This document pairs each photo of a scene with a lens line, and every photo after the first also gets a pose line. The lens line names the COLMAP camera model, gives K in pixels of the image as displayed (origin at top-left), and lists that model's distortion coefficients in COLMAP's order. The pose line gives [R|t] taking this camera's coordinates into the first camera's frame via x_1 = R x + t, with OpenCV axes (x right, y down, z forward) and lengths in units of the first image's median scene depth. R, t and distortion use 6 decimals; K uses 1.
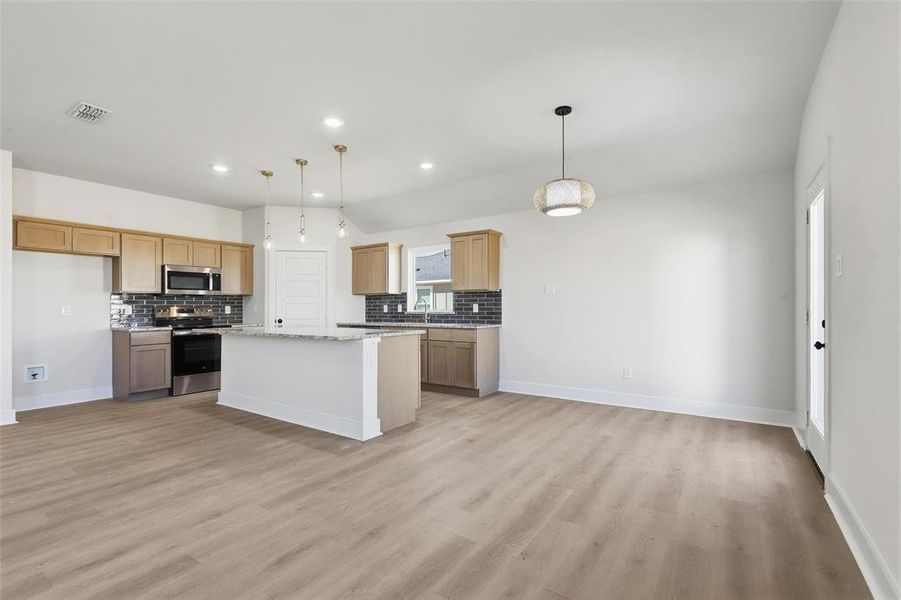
lens RADIAL K [[412.6, 0, 452.6], [0, 412.6, 303.5], [0, 0, 1]] dist [0.003837, 0.001010]
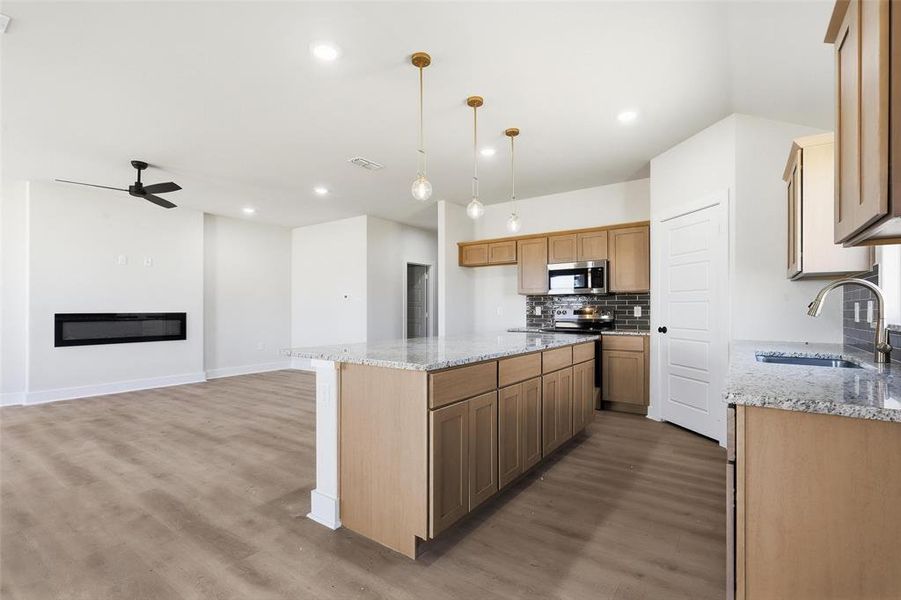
lens RADIAL K [[412.6, 0, 445.9], [0, 412.6, 305.6], [0, 0, 1]] dist [0.003837, 0.001010]
pose [[-0.023736, -0.002629, -0.999715, 0.278752], [0.009529, 0.999951, -0.002856, 0.003110], [0.999673, -0.009594, -0.023710, 0.802739]]
